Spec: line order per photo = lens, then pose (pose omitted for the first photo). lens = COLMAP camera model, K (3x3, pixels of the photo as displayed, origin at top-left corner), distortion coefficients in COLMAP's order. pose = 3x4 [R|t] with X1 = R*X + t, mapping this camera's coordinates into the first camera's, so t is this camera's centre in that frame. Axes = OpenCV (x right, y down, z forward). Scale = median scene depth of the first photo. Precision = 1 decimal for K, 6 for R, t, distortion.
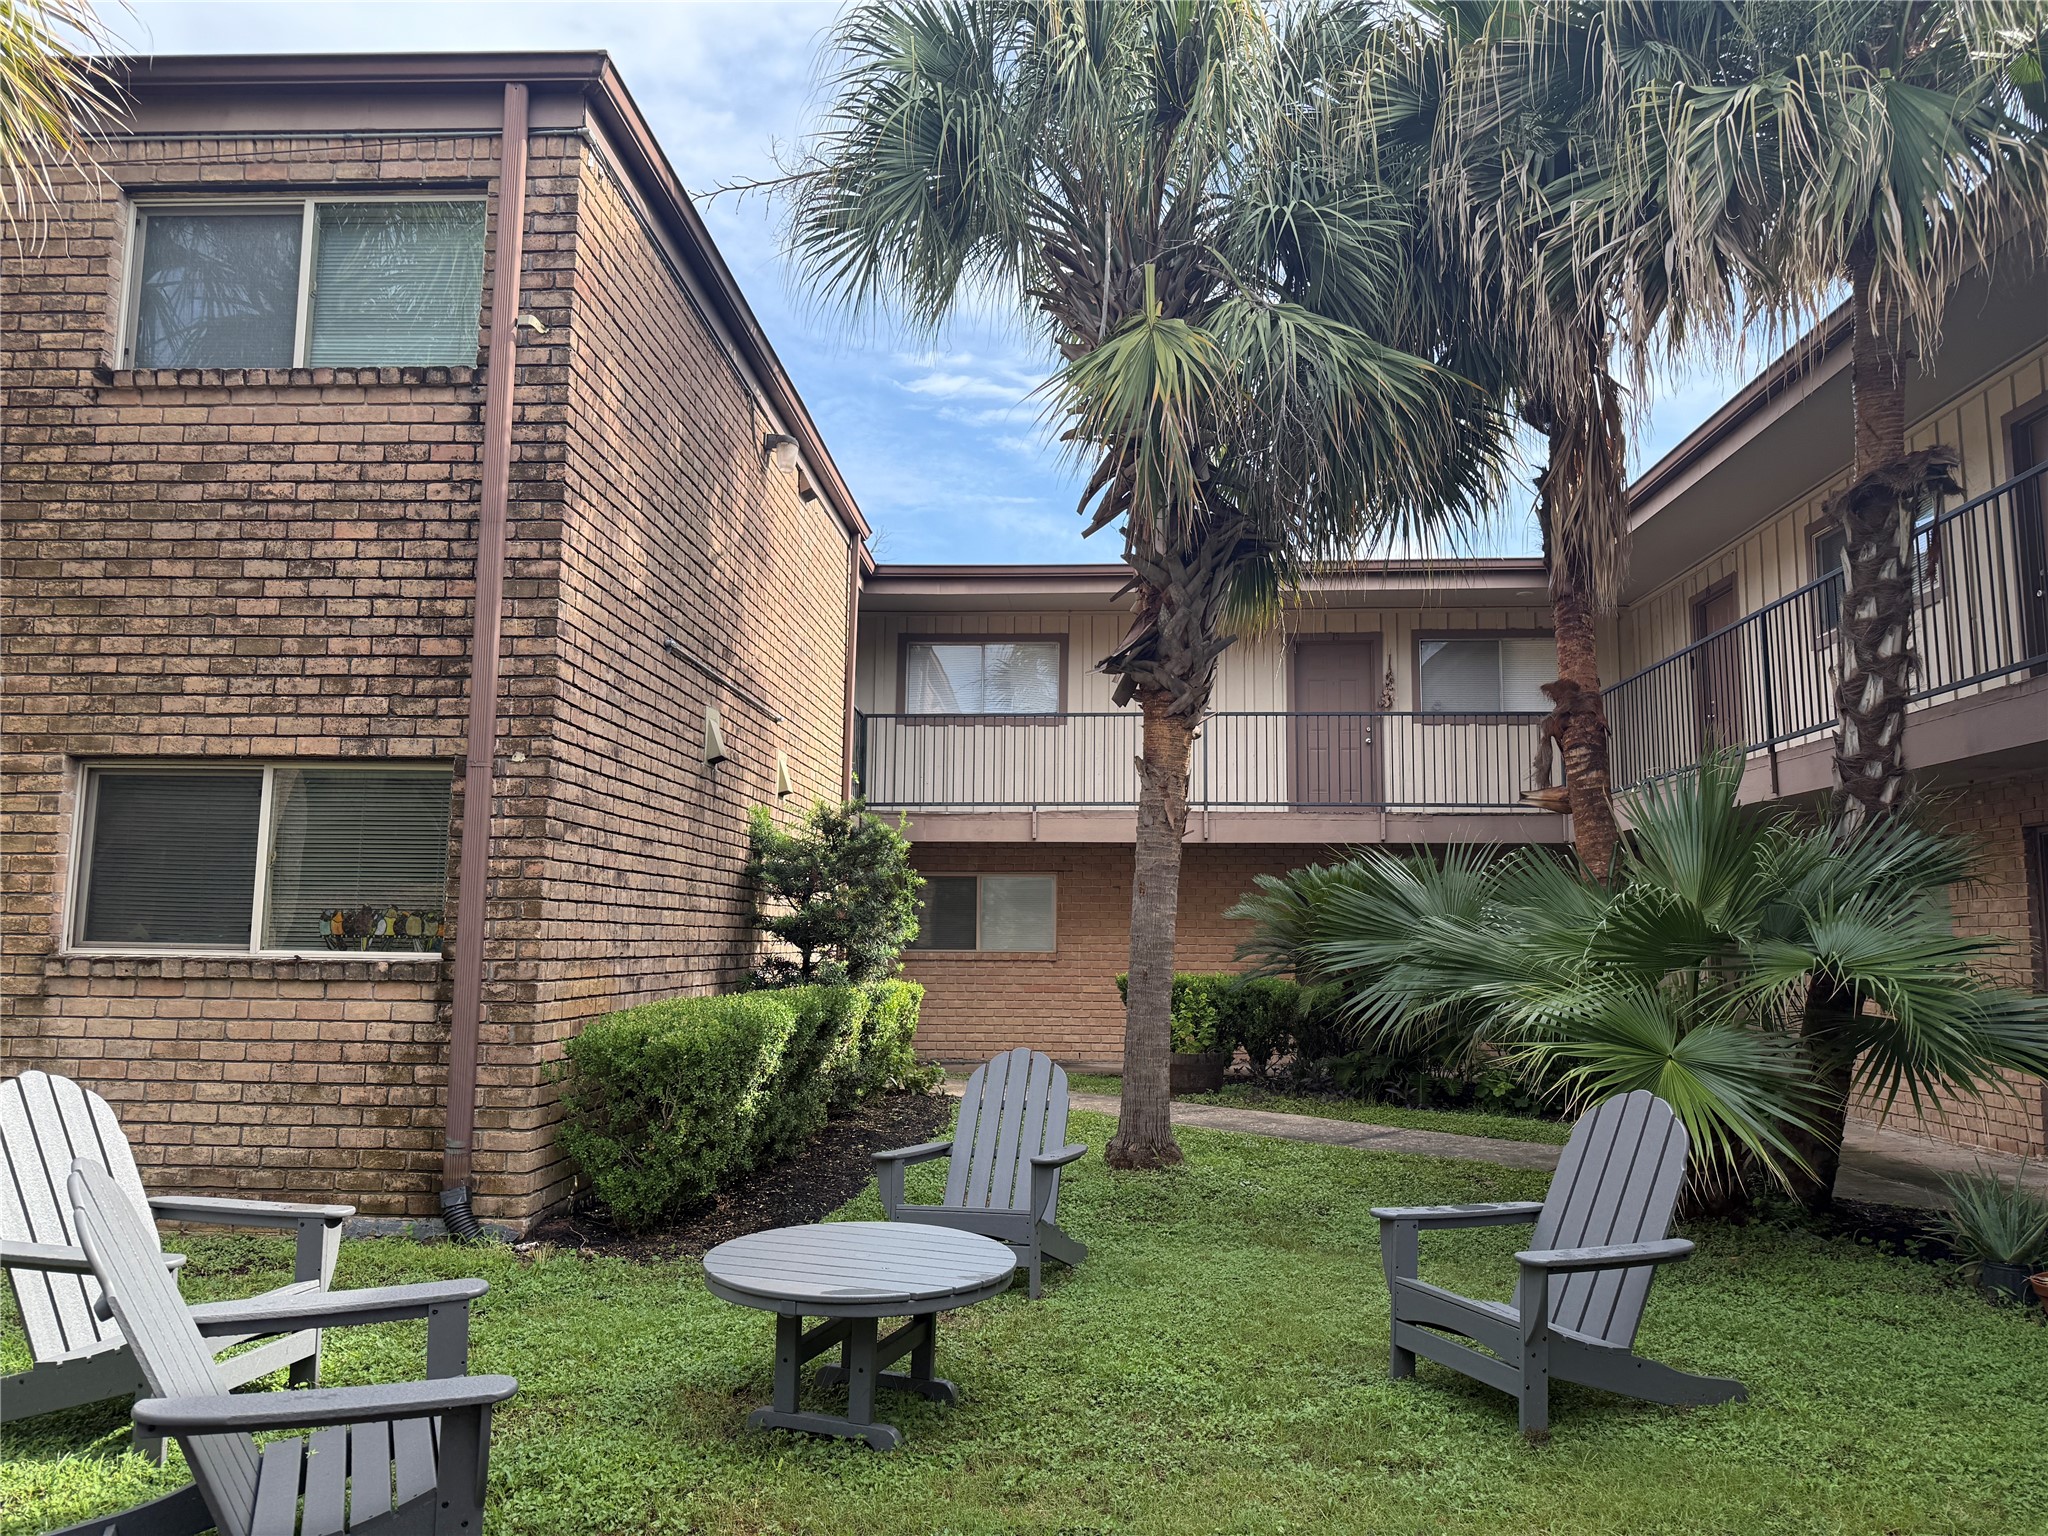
lens RADIAL K [[1419.0, 0, 1022.7], [0, 1419.0, 771.4], [0, 0, 1]] dist [0.069758, -0.086893]
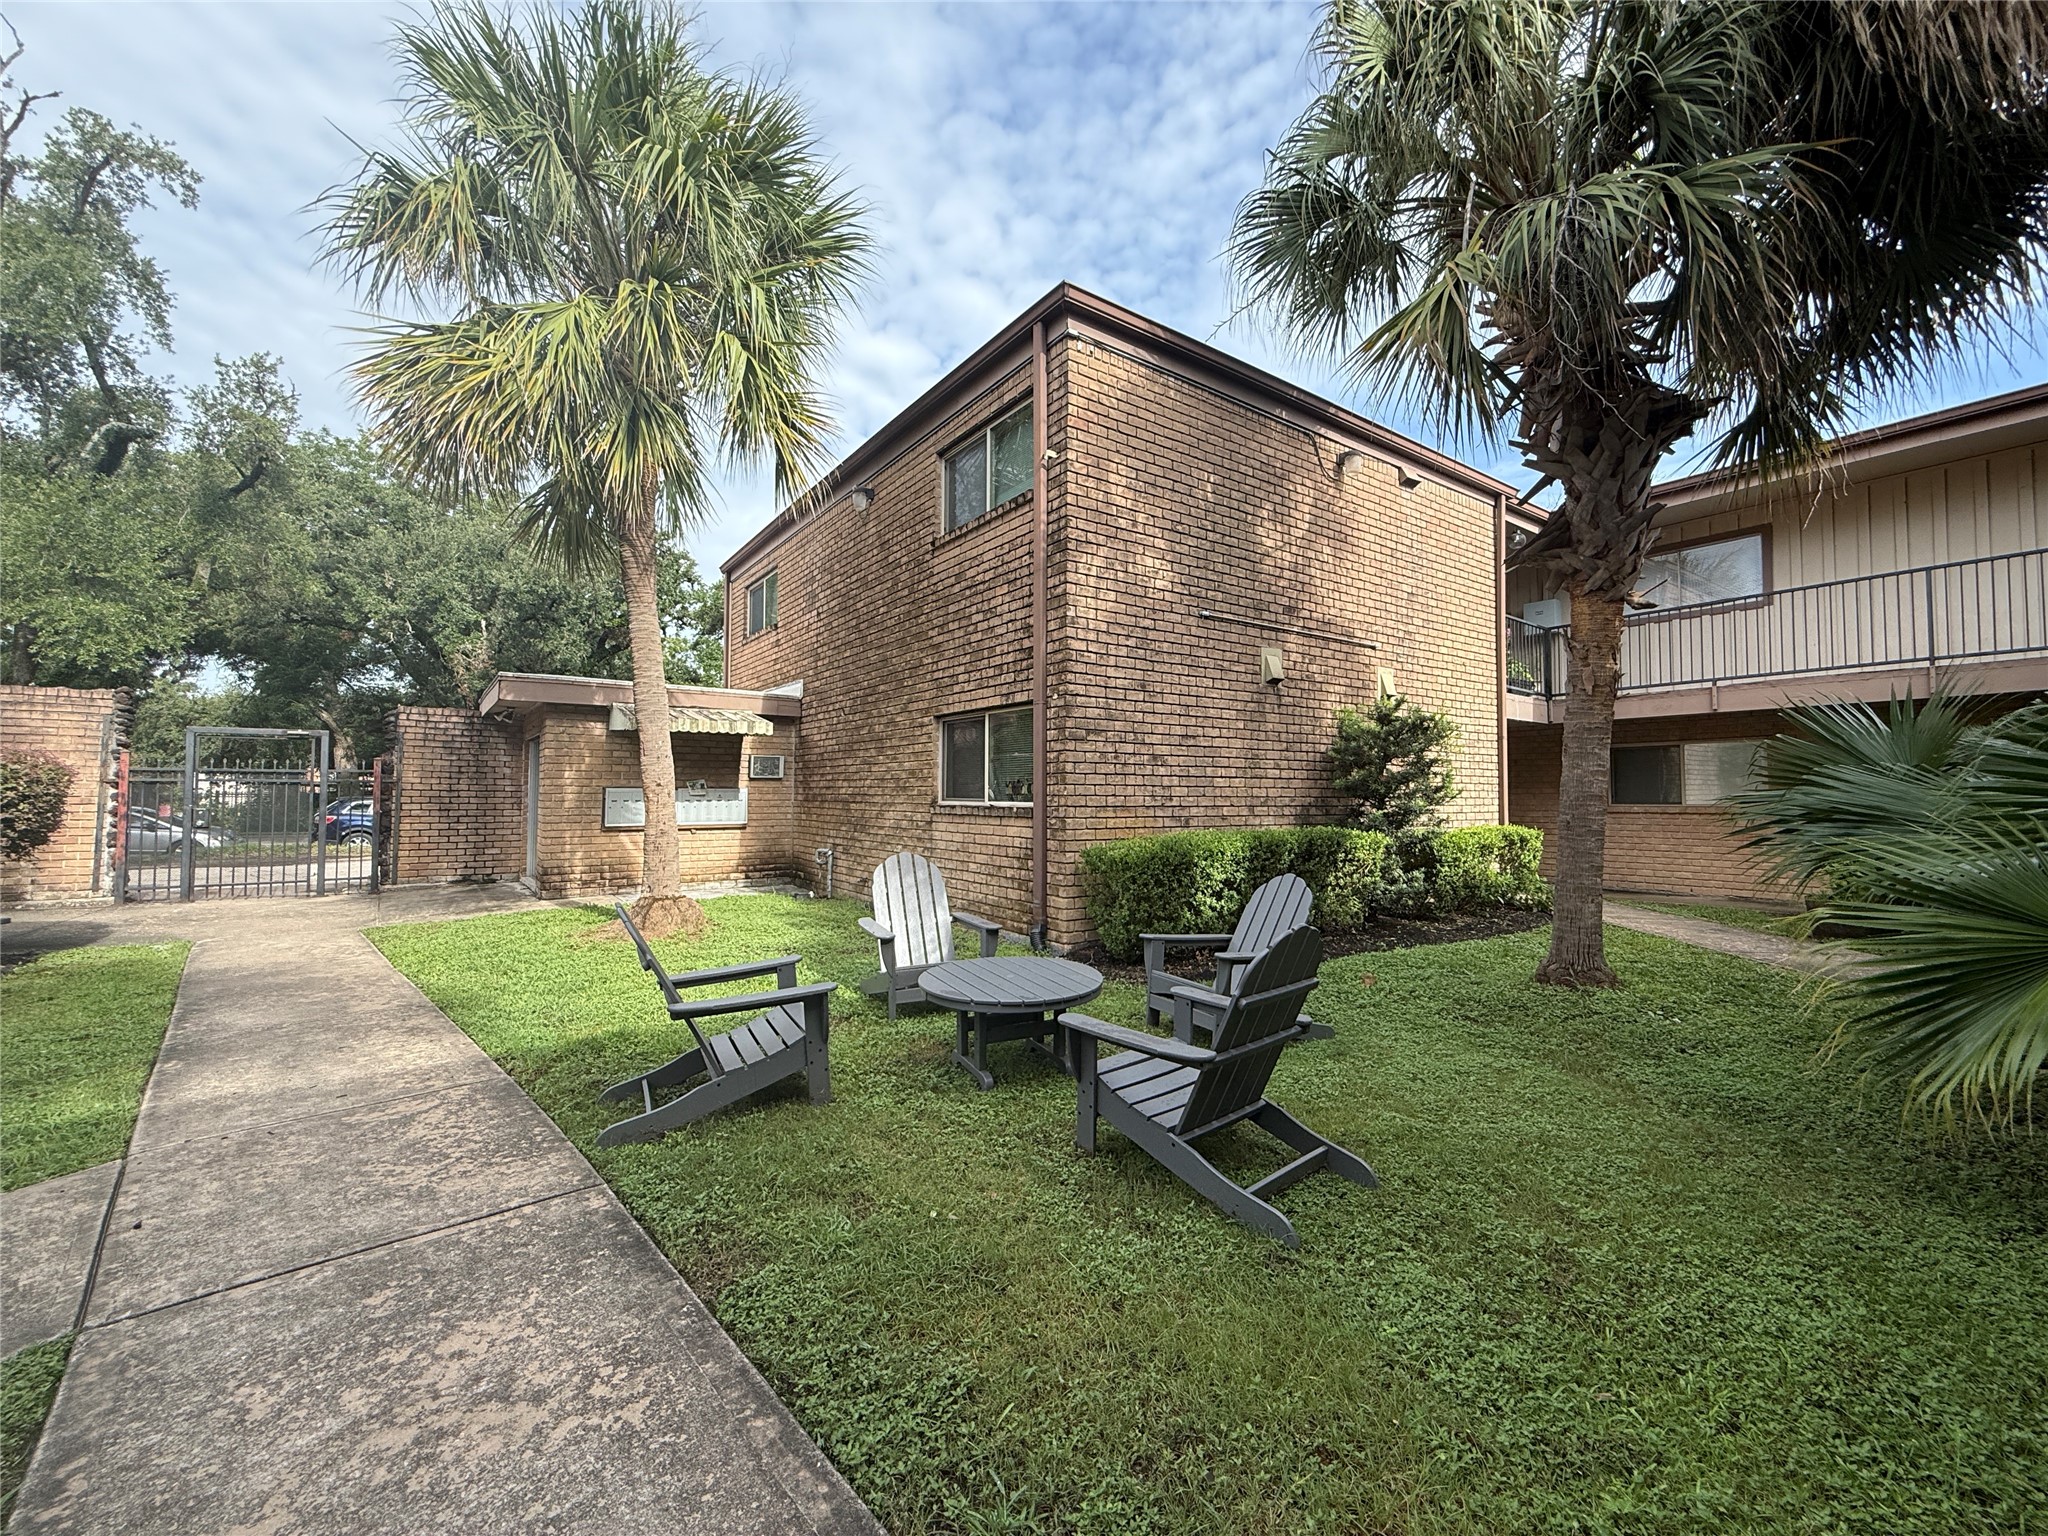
lens RADIAL K [[819.9, 0, 1017.4], [0, 819.9, 765.7], [0, 0, 1]] dist [0.001560, -0.000191]
pose [[0.613089, -0.040119, -0.788994, 0.428860], [0.097945, 0.994865, 0.025520, 0.045564], [0.783919, -0.092924, 0.613870, 0.303072]]
